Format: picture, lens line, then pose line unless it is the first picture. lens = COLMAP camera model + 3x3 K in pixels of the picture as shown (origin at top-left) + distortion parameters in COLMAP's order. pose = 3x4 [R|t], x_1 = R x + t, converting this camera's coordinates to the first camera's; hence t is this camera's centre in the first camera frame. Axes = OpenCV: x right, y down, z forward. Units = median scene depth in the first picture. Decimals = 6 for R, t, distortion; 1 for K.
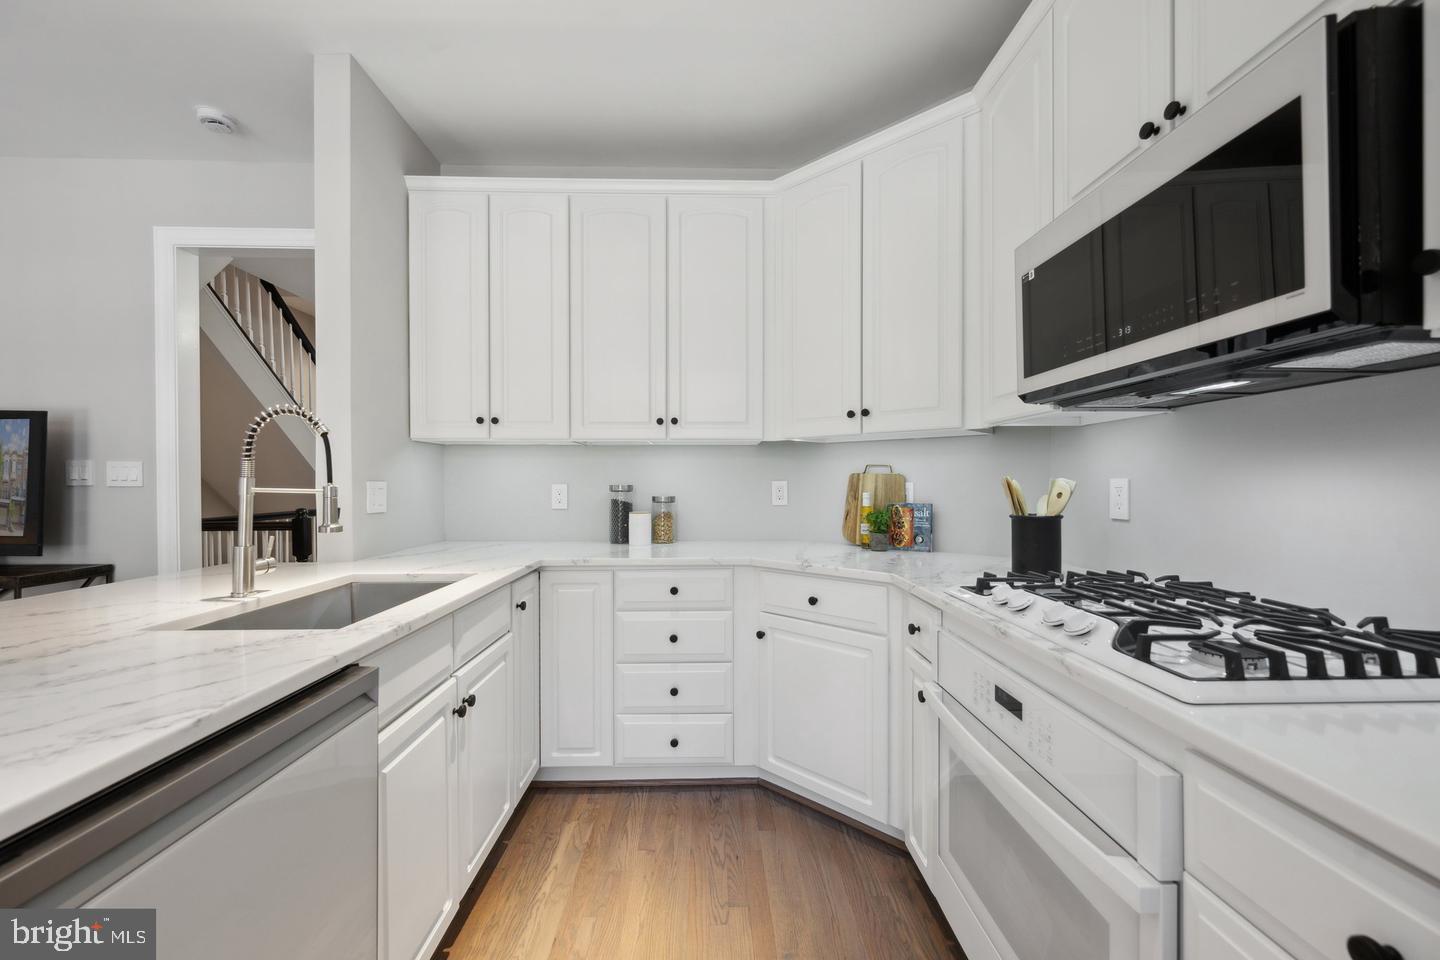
lens RADIAL K [[573.3, 0, 728.6], [0, 573.3, 487.3], [0, 0, 1]] dist [0.000190, 0.000154]
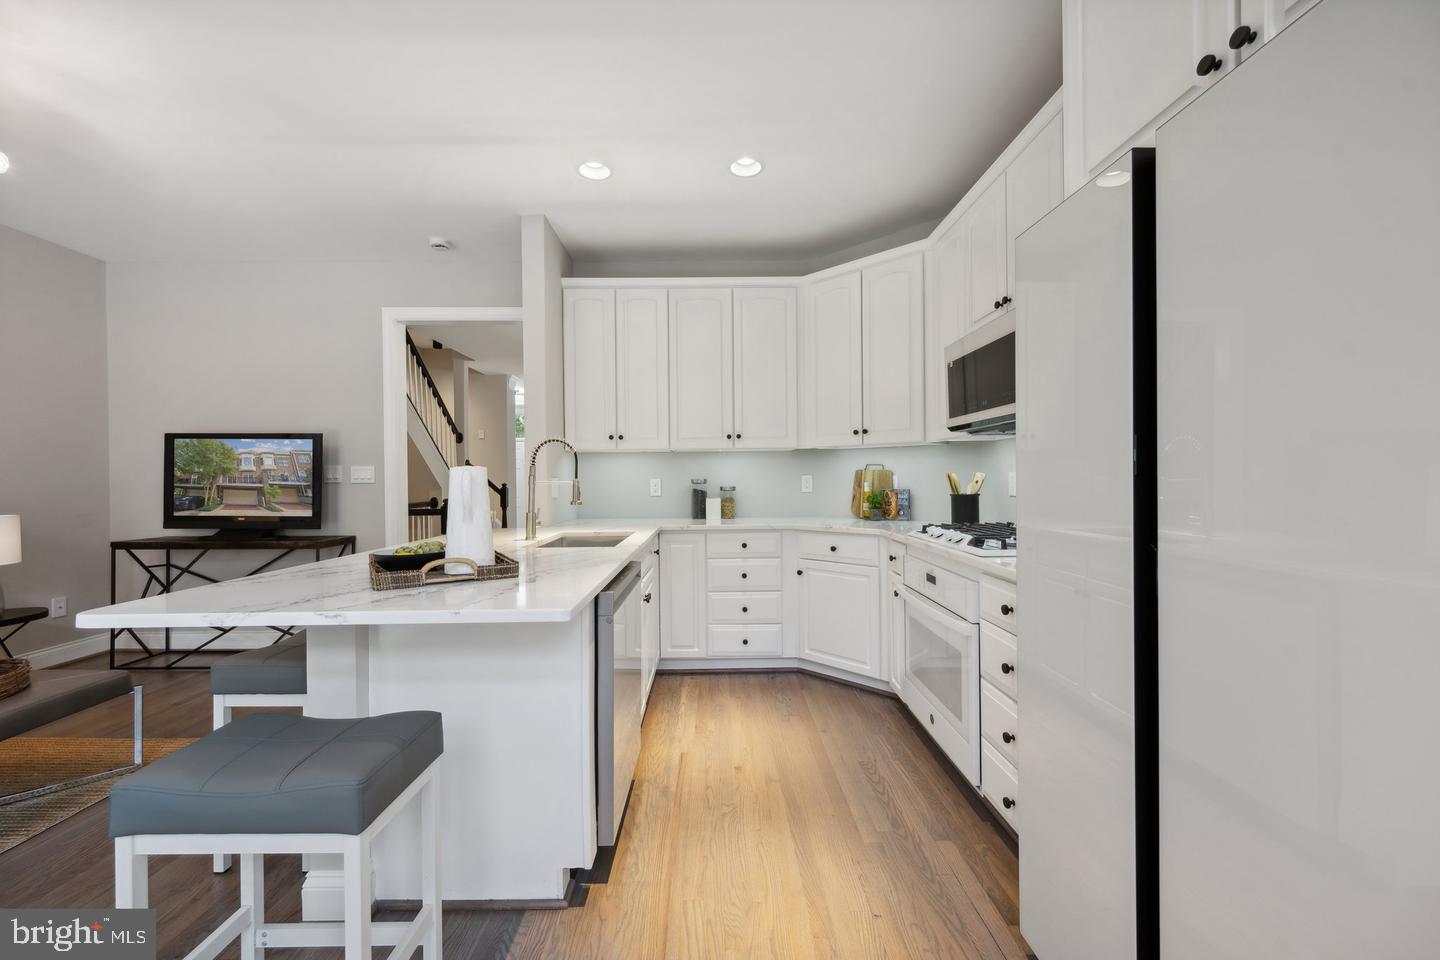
lens RADIAL K [[580.7, 0, 720.0], [0, 580.7, 480.0], [0, 0, 1]] dist [-0.001103, -0.000073]
pose [[0.999706, -0.008609, -0.022660, -0.116186], [0.008522, 0.999956, -0.003938, 0.005354], [0.022692, 0.003743, 0.999735, -0.561384]]
